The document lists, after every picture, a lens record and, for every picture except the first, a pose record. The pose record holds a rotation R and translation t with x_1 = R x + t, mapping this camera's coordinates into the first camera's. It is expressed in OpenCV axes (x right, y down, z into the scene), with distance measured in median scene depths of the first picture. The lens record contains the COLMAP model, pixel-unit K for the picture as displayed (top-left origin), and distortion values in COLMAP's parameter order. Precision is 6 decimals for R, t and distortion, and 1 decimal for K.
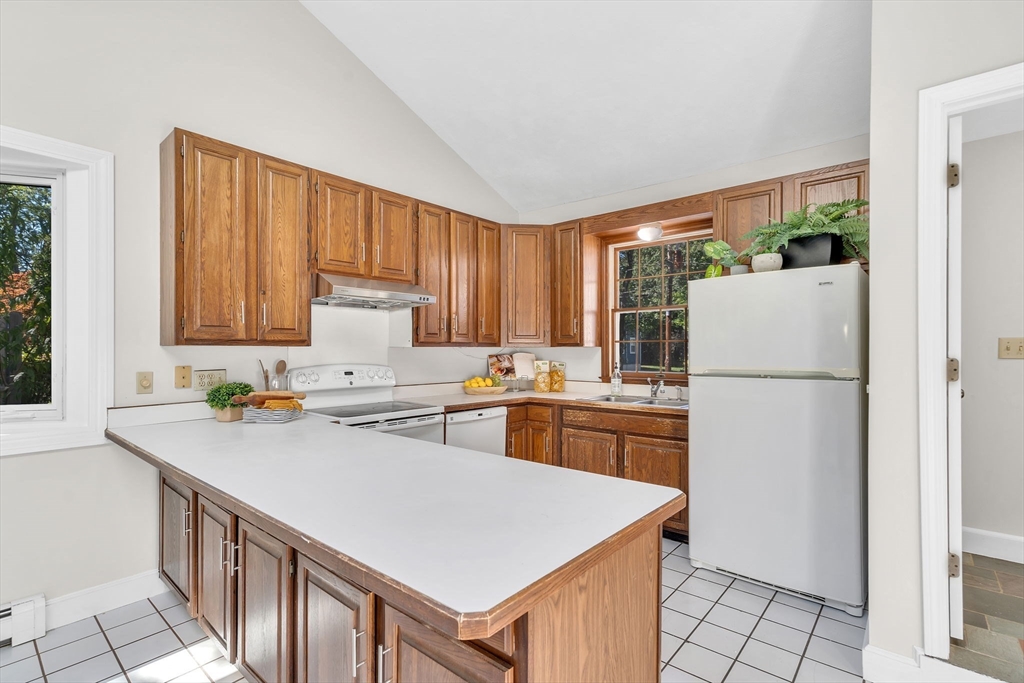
lens RADIAL K [[475.2, 0, 513.0], [0, 475.2, 350.6], [0, 0, 1]] dist [-0.014012, 0.014190]
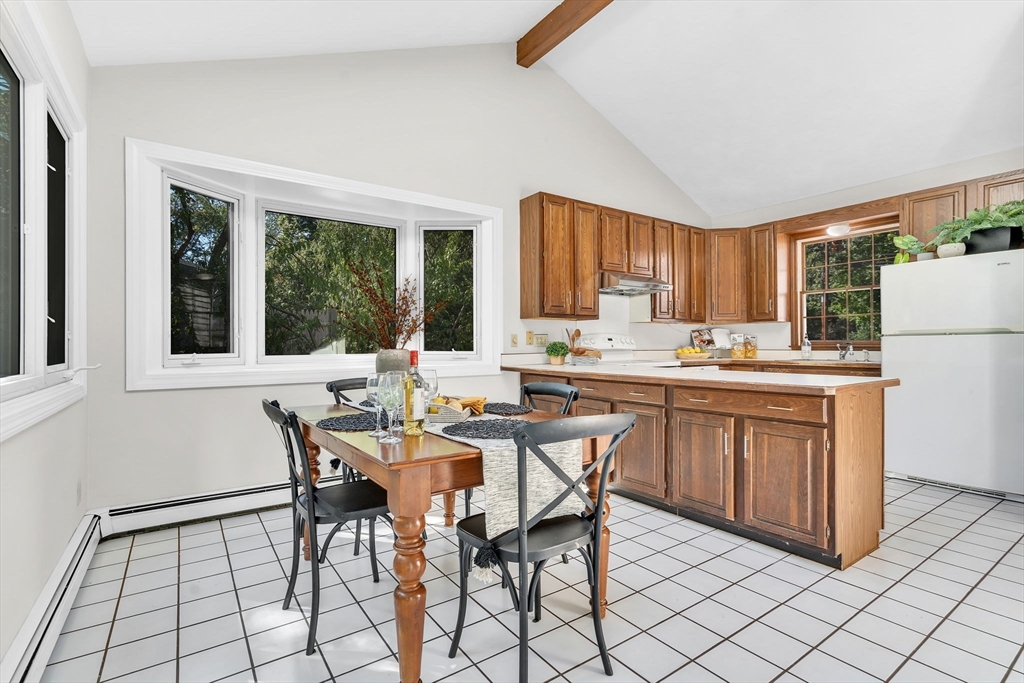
lens RADIAL K [[468.2, 0, 514.5], [0, 468.2, 343.8], [0, 0, 1]] dist [-0.010993, 0.008828]
pose [[0.967023, -0.003472, -0.254665, -0.280664], [0.003237, 0.999994, -0.001340, 0.066869], [0.254668, 0.000471, 0.967028, -0.513310]]
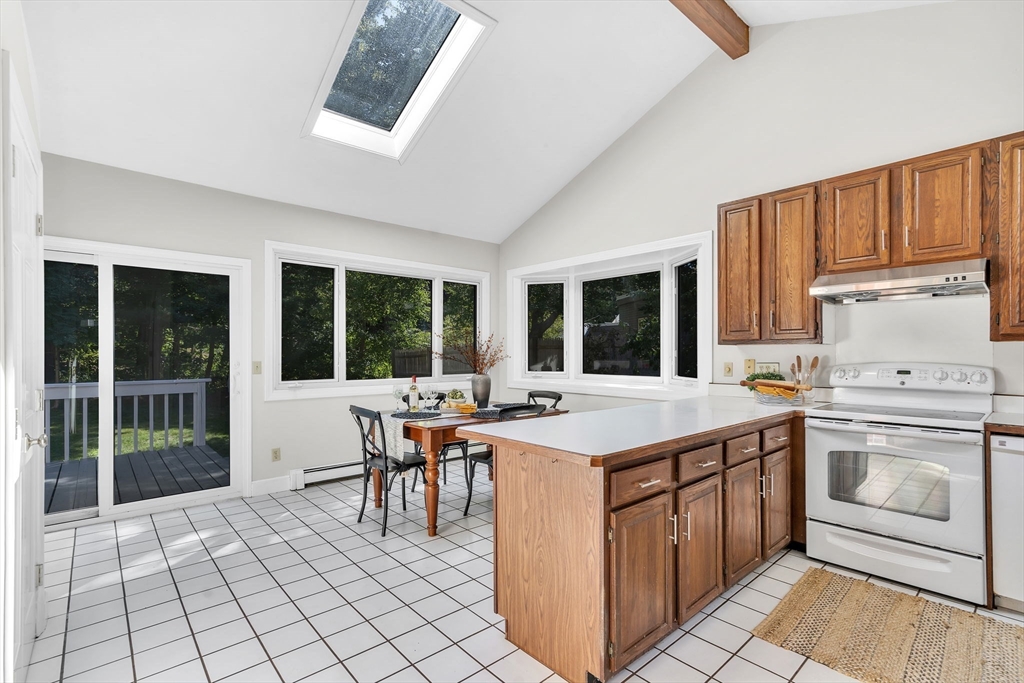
lens RADIAL K [[475.2, 0, 513.0], [0, 475.2, 350.6], [0, 0, 1]] dist [-0.014012, 0.014190]
pose [[-0.129611, -0.003714, -0.991558, 0.693609], [0.002036, 0.999990, -0.004012, 0.009351], [0.991563, -0.002539, -0.129602, 0.405515]]
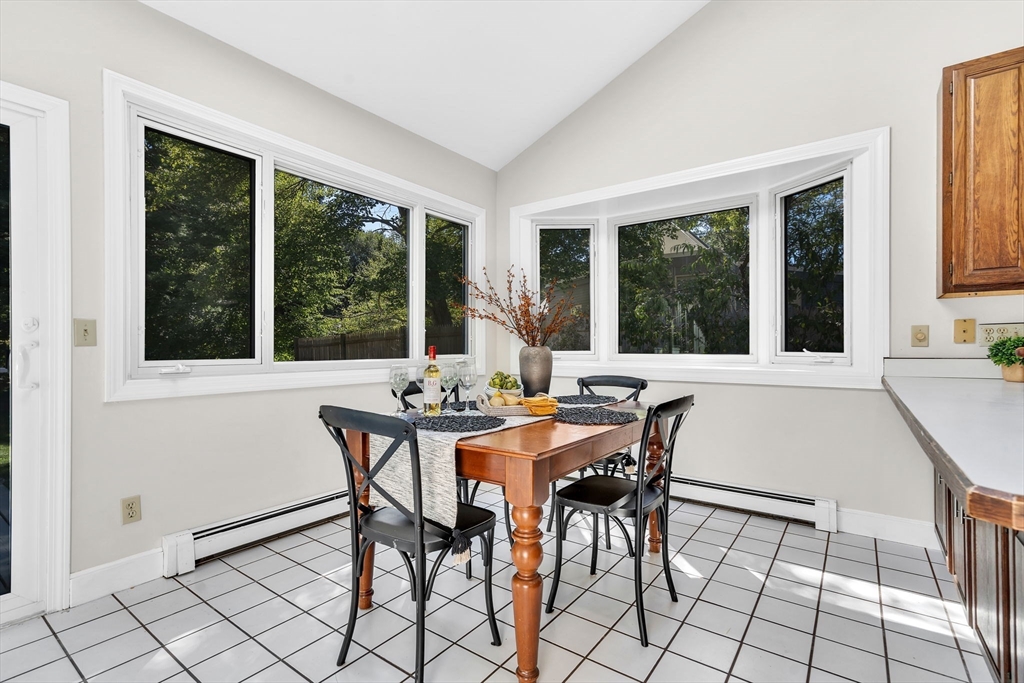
lens RADIAL K [[472.6, 0, 512.8], [0, 472.6, 343.9], [0, 0, 1]] dist [-0.003018, 0.006665]
pose [[0.077297, -0.005176, -0.996995, 0.137911], [0.002658, 0.999984, -0.004985, 0.071215], [0.997005, -0.002264, 0.077310, 0.037873]]
